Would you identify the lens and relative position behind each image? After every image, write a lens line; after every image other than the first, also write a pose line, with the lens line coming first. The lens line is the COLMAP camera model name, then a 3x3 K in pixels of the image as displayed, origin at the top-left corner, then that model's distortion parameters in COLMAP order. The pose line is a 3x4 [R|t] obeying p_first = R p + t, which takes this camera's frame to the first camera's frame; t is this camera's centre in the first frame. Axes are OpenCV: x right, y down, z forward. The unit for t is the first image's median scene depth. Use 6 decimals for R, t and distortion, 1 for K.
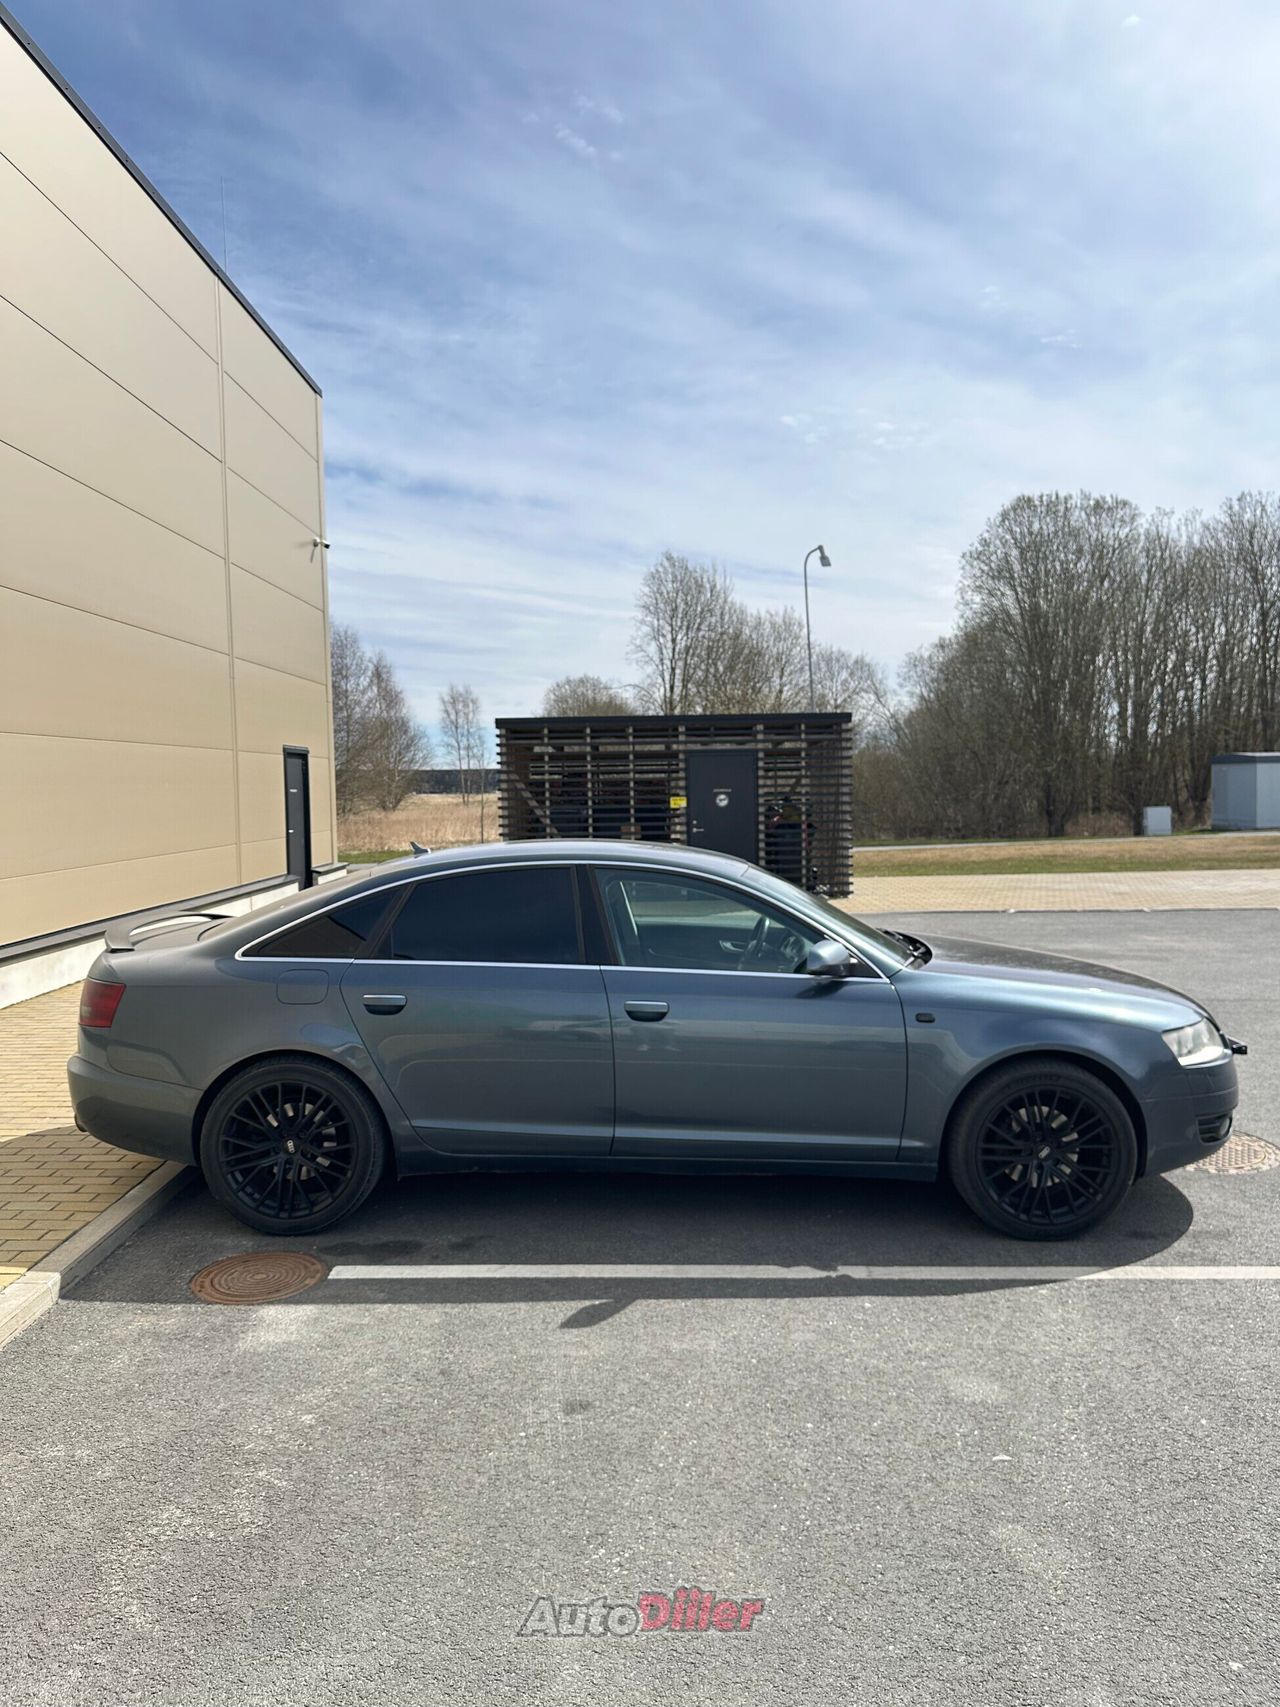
lens RADIAL K [[1180.4, 0, 640.0], [0, 1180.4, 853.5], [0, 0, 1]] dist [0.013248, -0.004155]
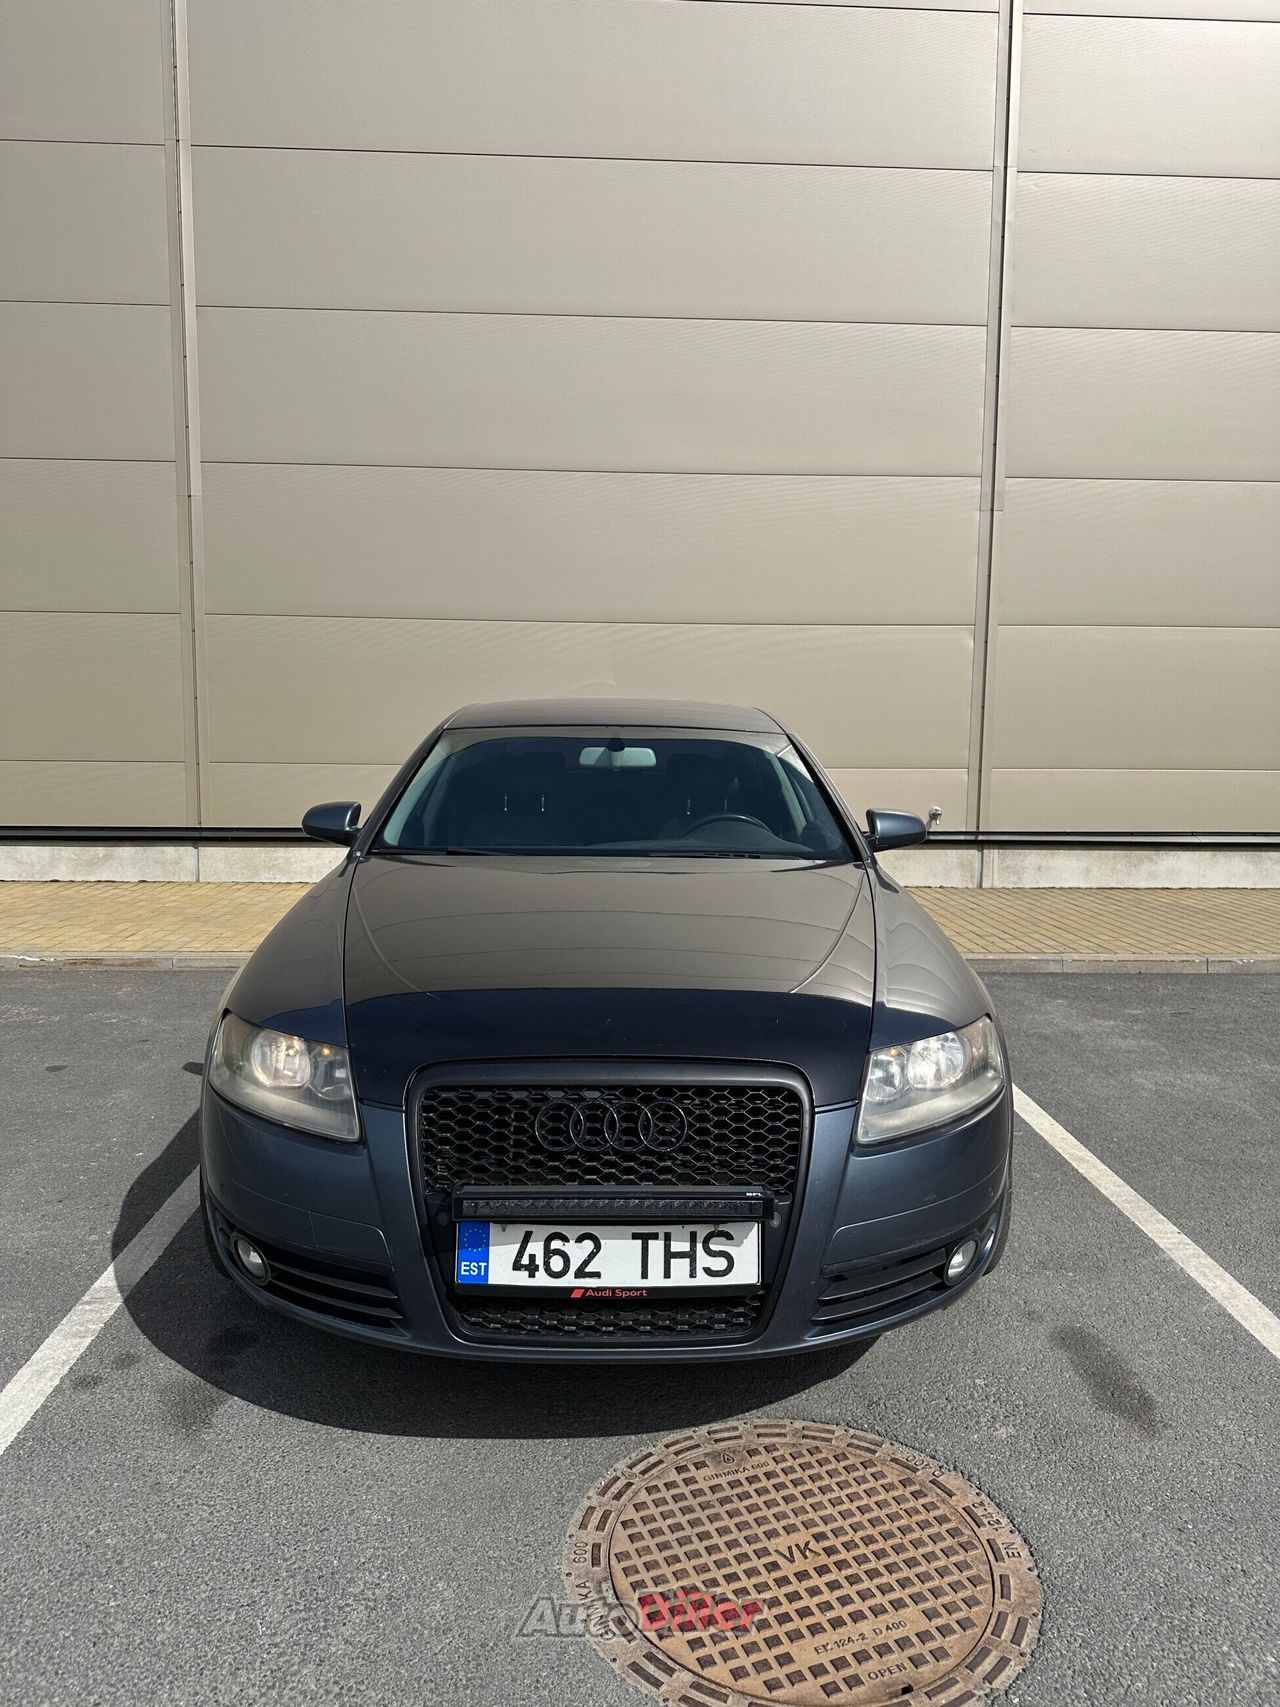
lens RADIAL K [[1180.4, 0, 640.0], [0, 1180.4, 853.5], [0, 0, 1]] dist [0.013248, -0.004155]
pose [[0.045377, 0.106524, -0.993274, 0.999749], [-0.057396, 0.992934, 0.103865, 0.014484], [0.997320, 0.052297, 0.051170, 1.180396]]
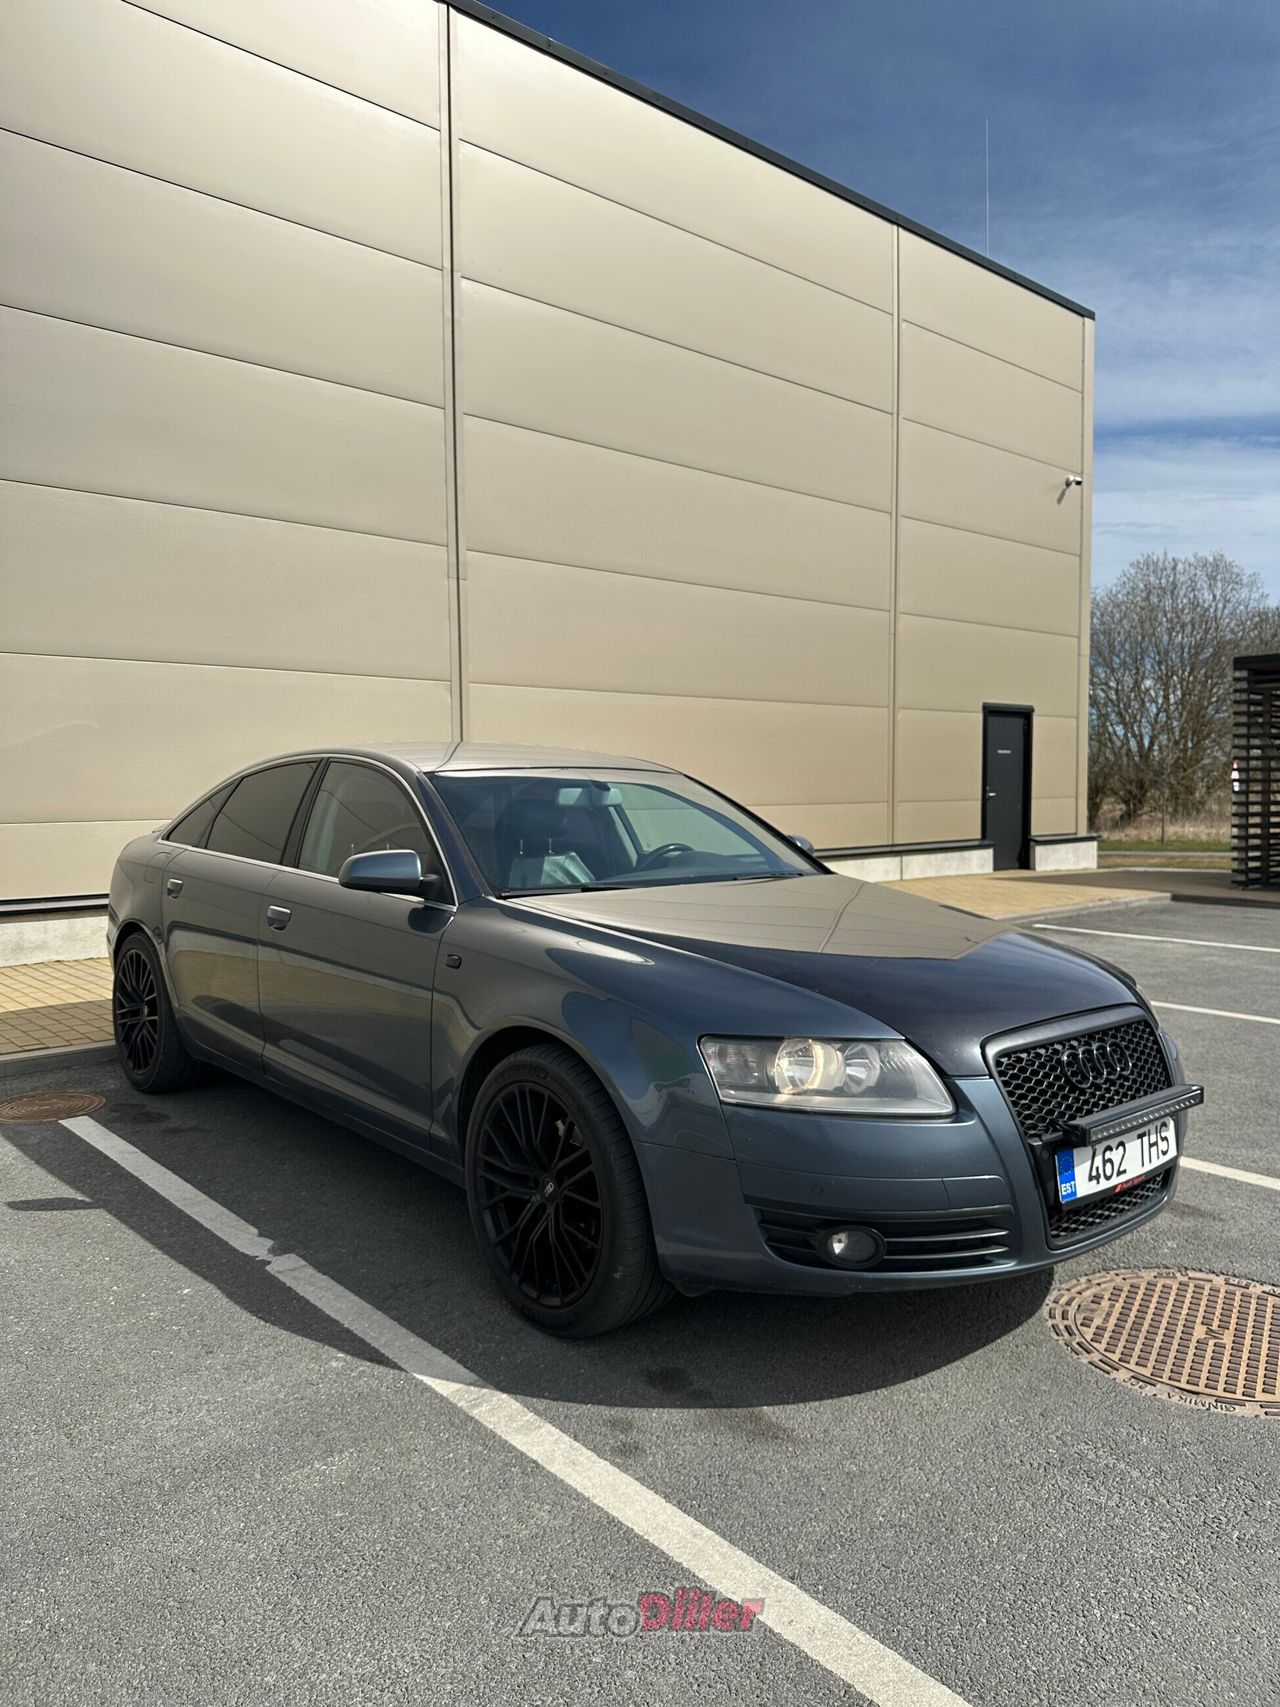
lens RADIAL K [[1180.4, 0, 640.0], [0, 1180.4, 853.5], [0, 0, 1]] dist [0.013248, -0.004155]
pose [[0.665788, 0.044693, -0.744801, 0.846969], [-0.037743, 0.998944, 0.026205, 0.053436], [0.745185, 0.010664, 0.666772, 0.615599]]
